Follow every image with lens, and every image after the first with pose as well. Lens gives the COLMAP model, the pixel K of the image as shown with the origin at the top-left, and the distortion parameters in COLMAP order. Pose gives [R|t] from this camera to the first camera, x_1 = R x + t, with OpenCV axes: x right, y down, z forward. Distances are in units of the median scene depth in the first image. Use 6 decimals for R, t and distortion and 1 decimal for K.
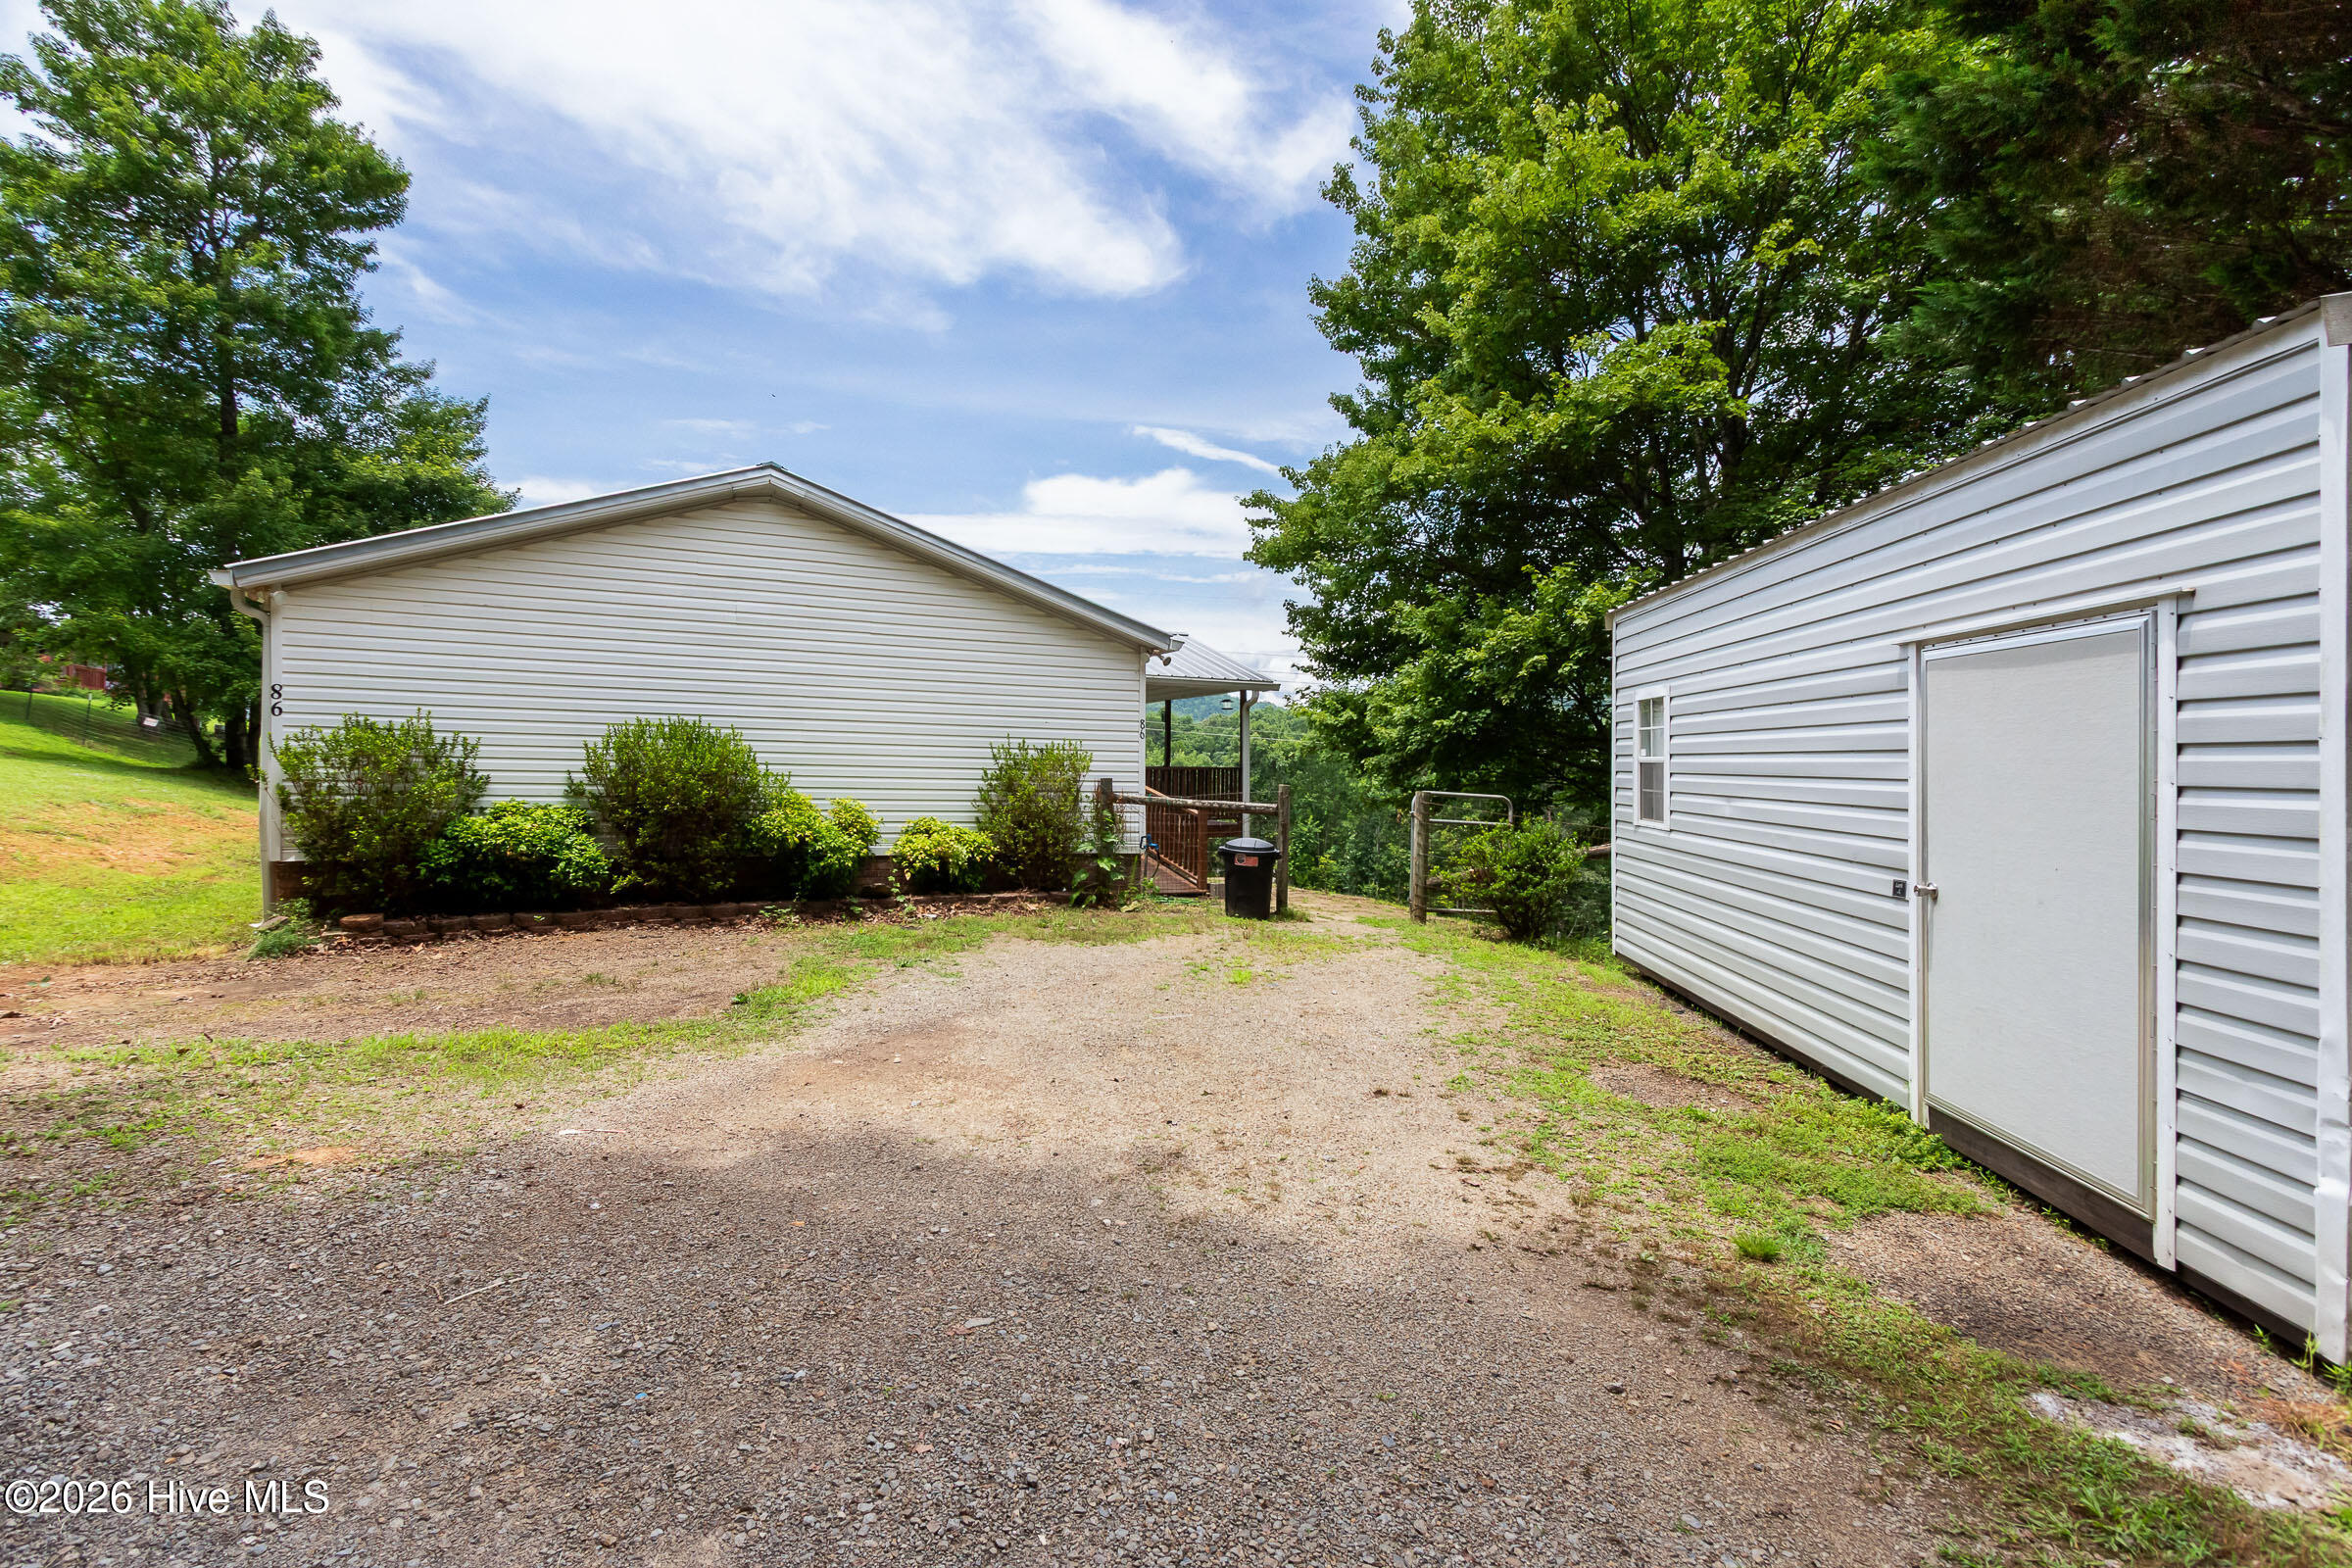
lens RADIAL K [[1150.3, 0, 1177.2], [0, 1150.3, 632.5], [0, 0, 1]] dist [-0.002289, -0.000504]
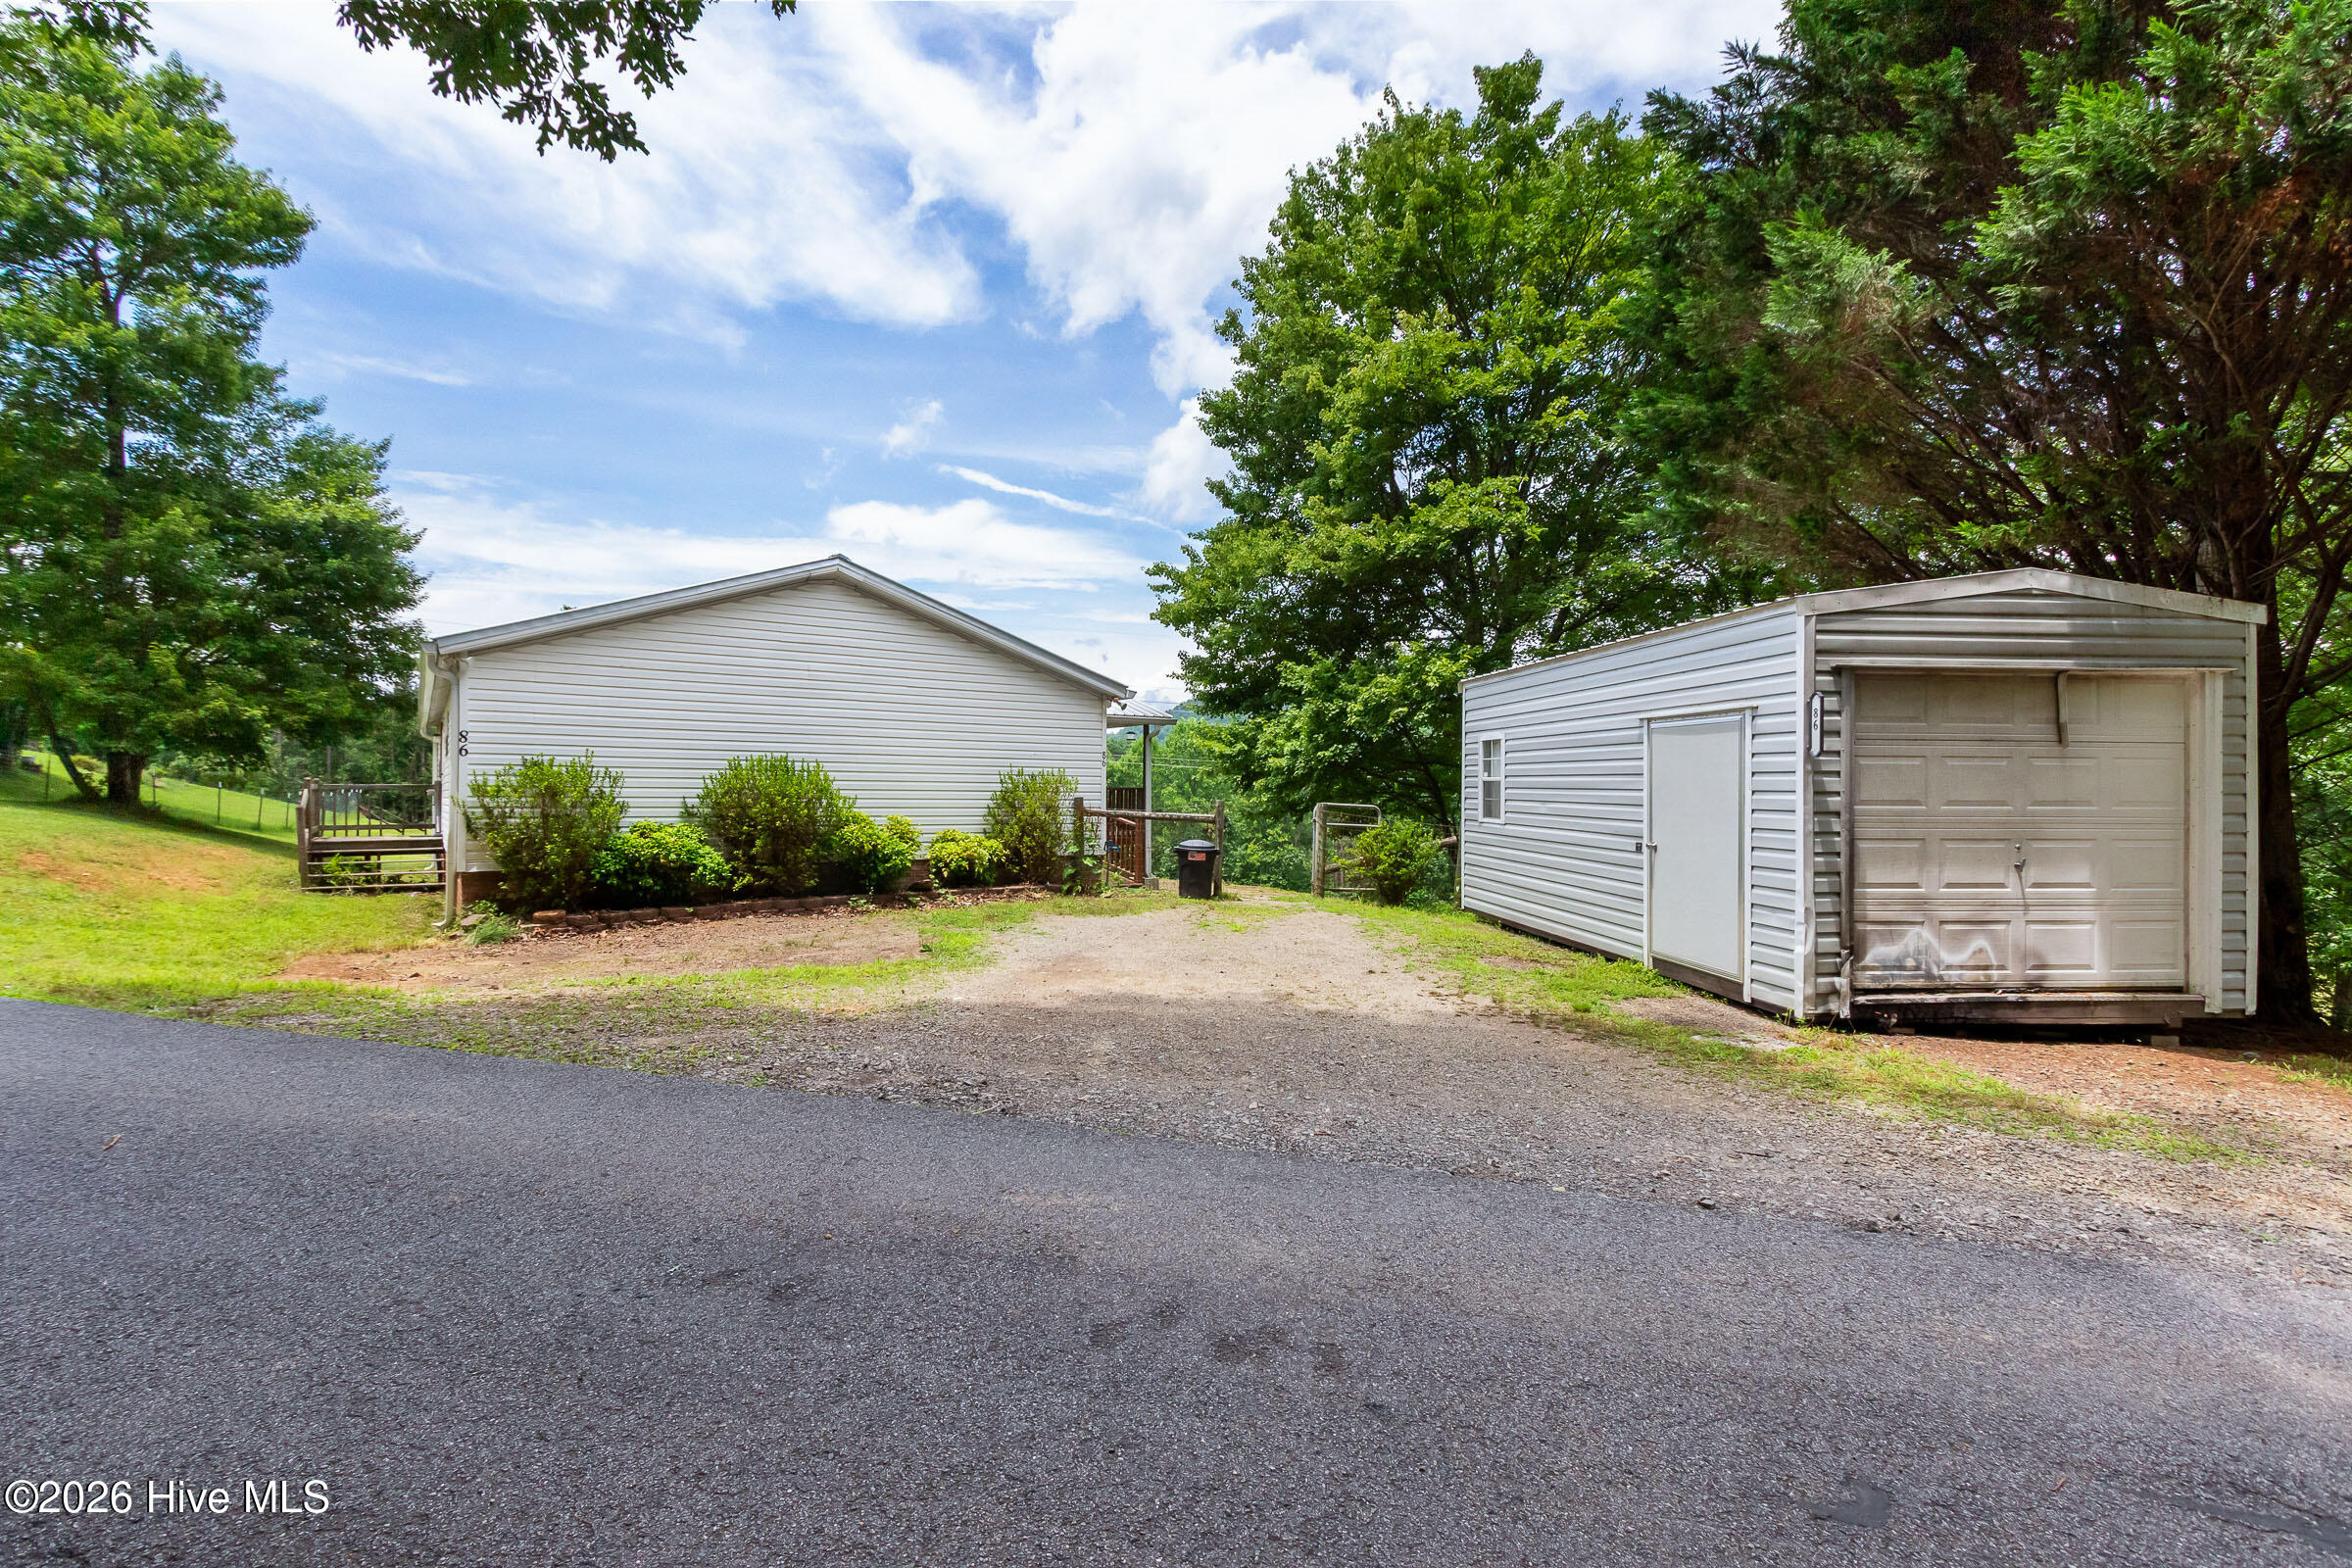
lens RADIAL K [[1150.3, 0, 1177.2], [0, 1150.3, 632.5], [0, 0, 1]] dist [-0.002289, -0.000504]
pose [[0.982194, 0.012776, 0.187434, -0.214947], [-0.009623, 0.999797, -0.017722, -0.040457], [-0.187622, 0.015603, 0.982117, -0.325248]]
